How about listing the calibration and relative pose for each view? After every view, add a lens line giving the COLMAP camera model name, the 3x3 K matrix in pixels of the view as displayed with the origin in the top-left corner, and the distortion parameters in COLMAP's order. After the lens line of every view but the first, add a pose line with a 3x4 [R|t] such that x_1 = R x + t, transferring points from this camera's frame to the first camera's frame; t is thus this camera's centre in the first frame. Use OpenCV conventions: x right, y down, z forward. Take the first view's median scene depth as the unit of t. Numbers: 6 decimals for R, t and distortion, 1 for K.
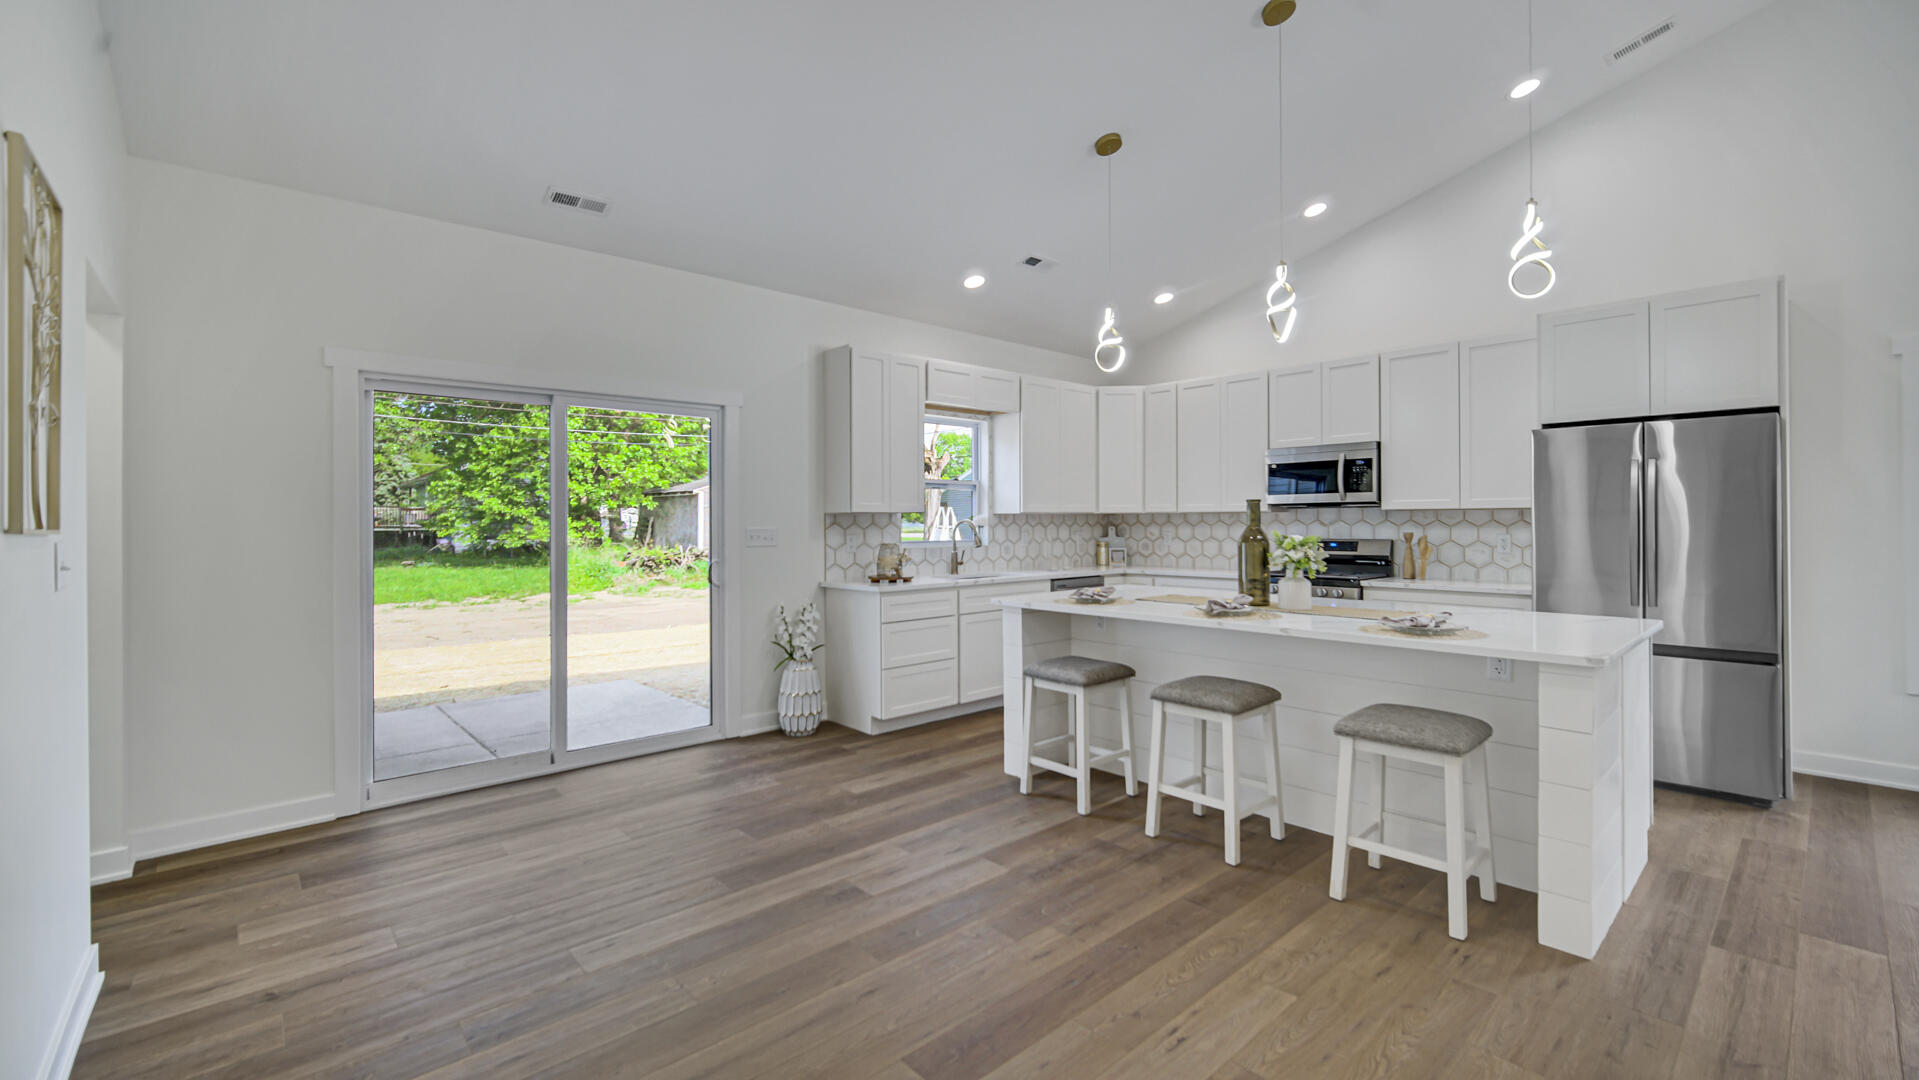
lens RADIAL K [[802.1, 0, 943.3], [0, 802.1, 520.1], [0, 0, 1]] dist [-0.001008, -0.000834]
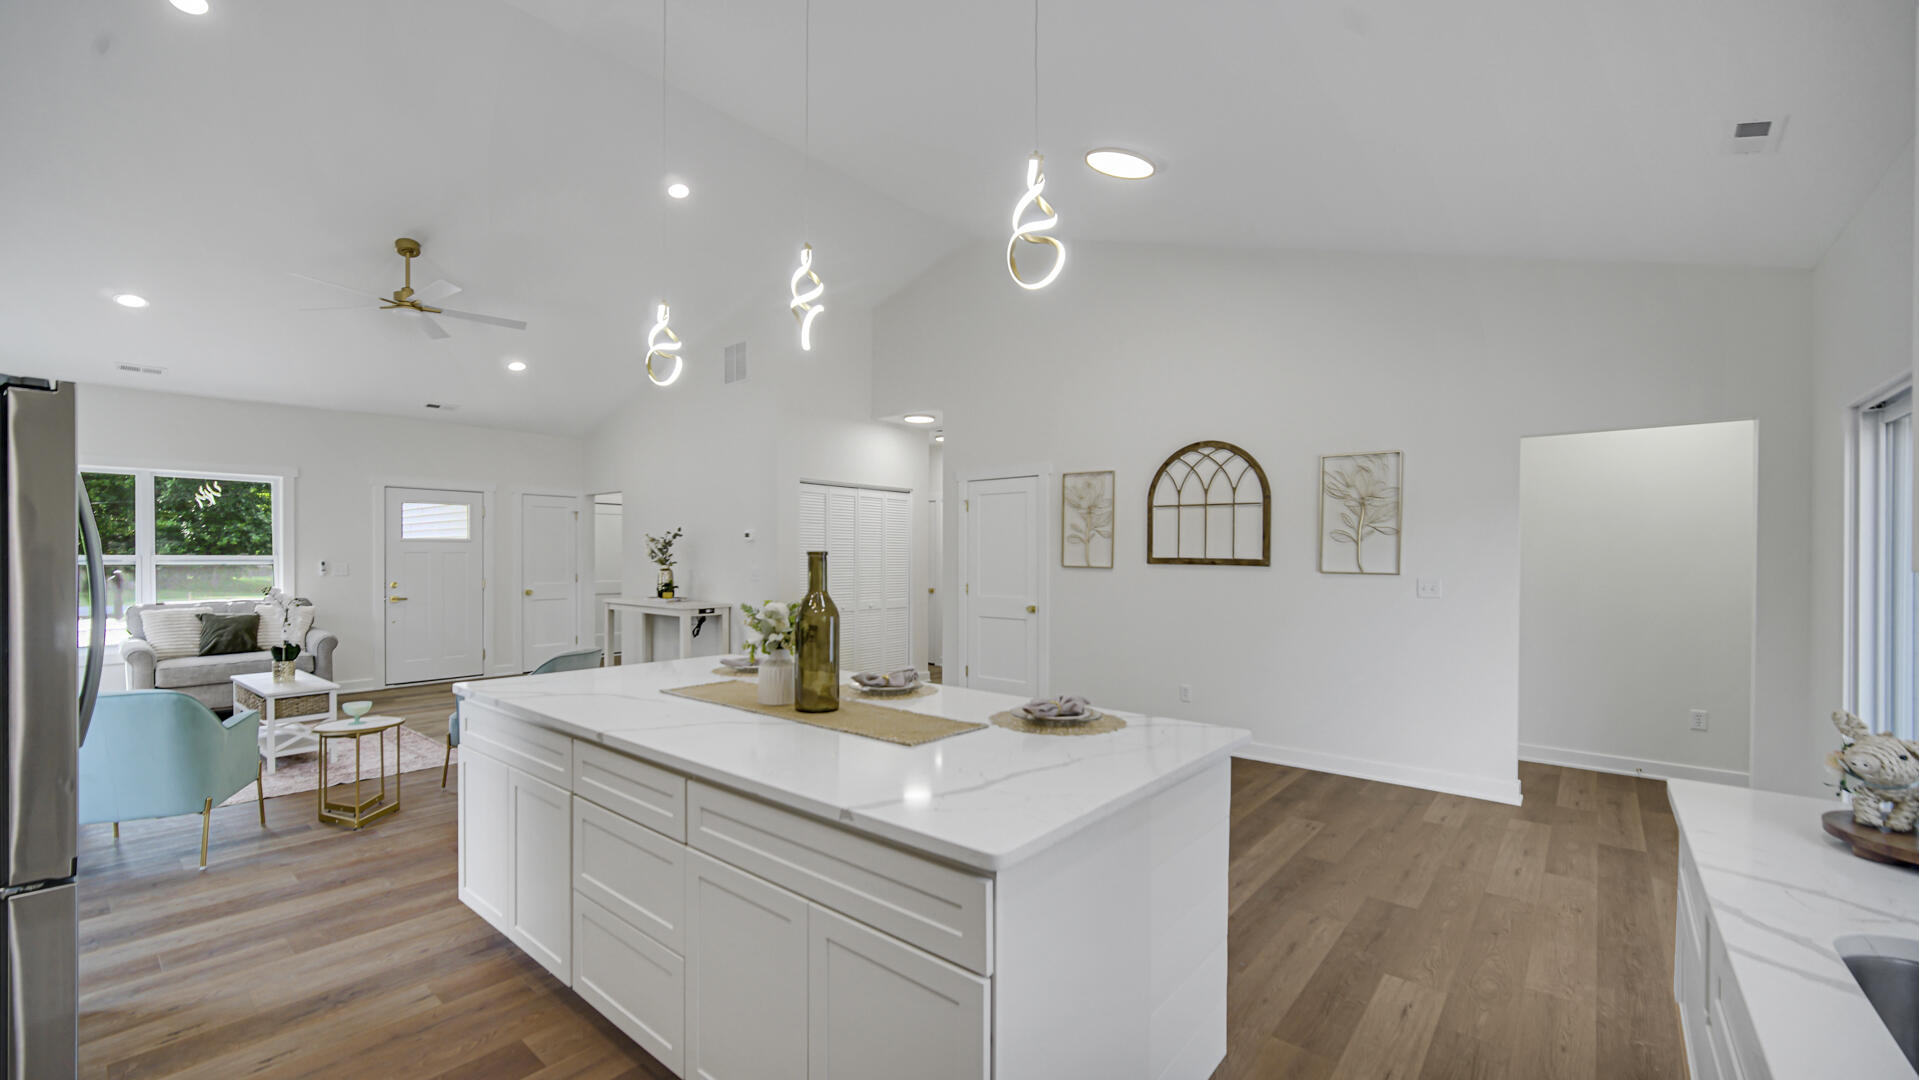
lens RADIAL K [[772.1, 0, 937.6], [0, 772.1, 559.3], [0, 0, 1]] dist [-0.001811, 0.000277]
pose [[-0.990889, 0.001856, -0.134670, 0.265341], [0.001518, 0.999995, 0.002614, -0.013247], [0.134674, 0.002386, -0.990887, 1.175107]]
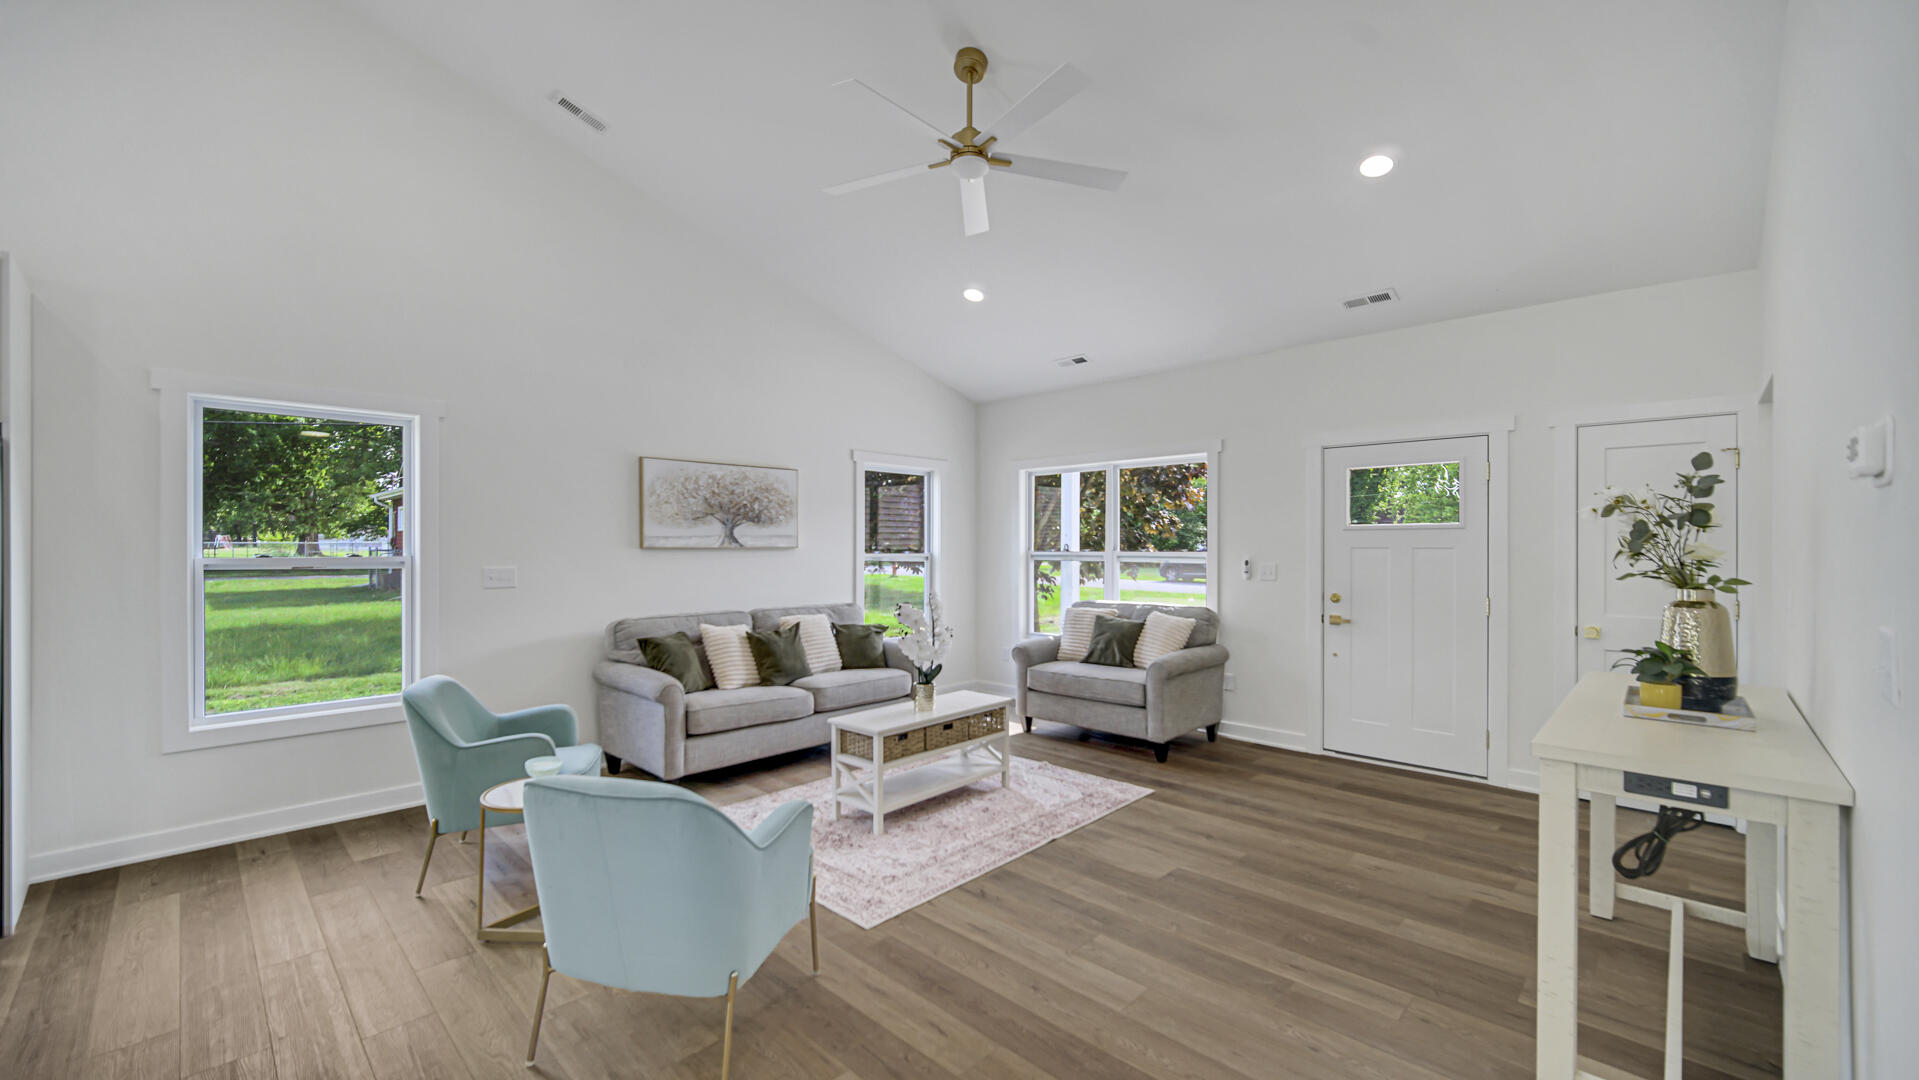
lens RADIAL K [[758.6, 0, 949.6], [0, 758.6, 544.1], [0, 0, 1]] dist [-0.003486, 0.000845]
pose [[-0.067138, 0.006311, 0.997724, 0.187975], [-0.004533, 0.999968, -0.006630, -0.019318], [-0.997733, -0.004968, -0.067107, 0.102219]]
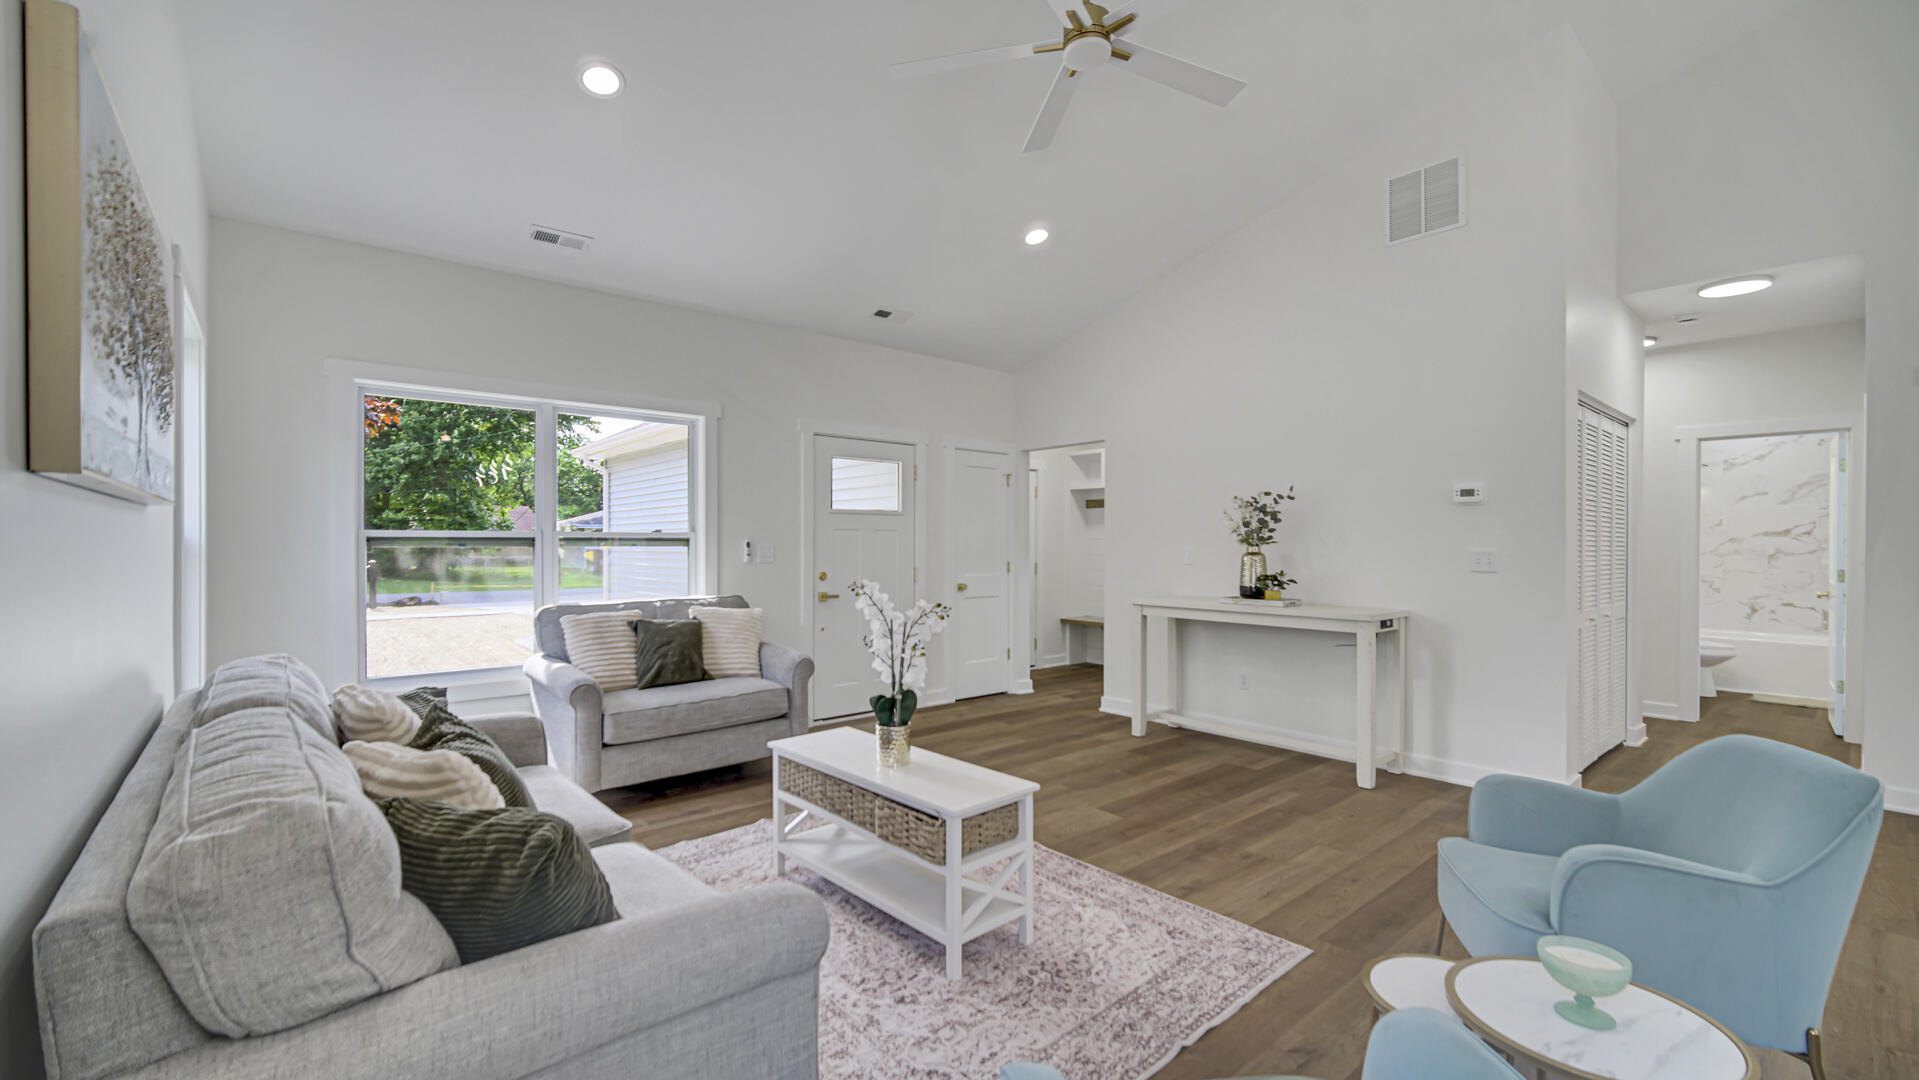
lens RADIAL K [[772.1, 0, 926.8], [0, 772.1, 551.2], [0, 0, 1]] dist [-0.001811, 0.000277]
pose [[-0.999094, 0.003079, 0.042452, 0.920861], [0.003288, 0.999983, 0.004850, 0.000793], [-0.042436, 0.004986, -0.999087, 0.587311]]
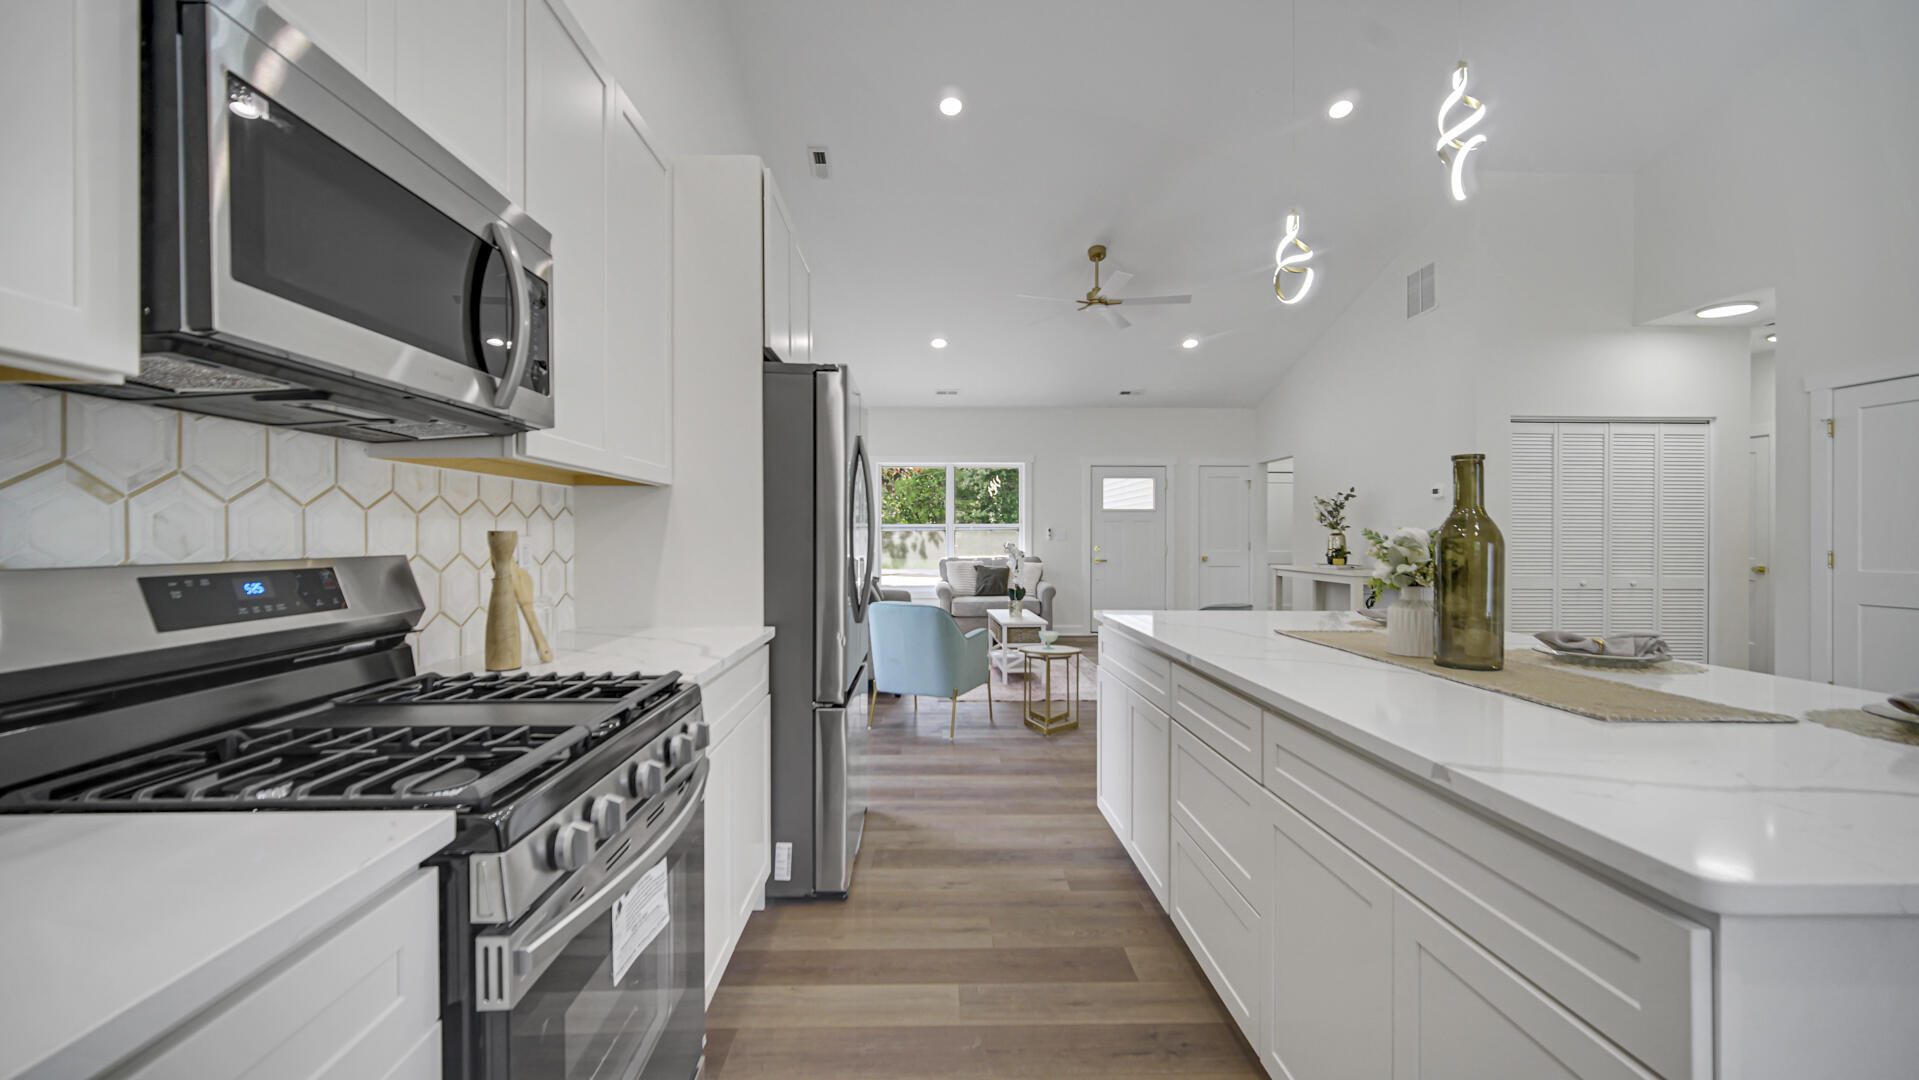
lens RADIAL K [[772.1, 0, 945.7], [0, 772.1, 536.9], [0, 0, 1]] dist [-0.001811, 0.000277]
pose [[-0.764349, 0.001561, 0.644801, 0.232750], [-0.001026, 0.999993, -0.003638, 0.018950], [-0.644803, -0.003443, -0.764341, 1.127463]]
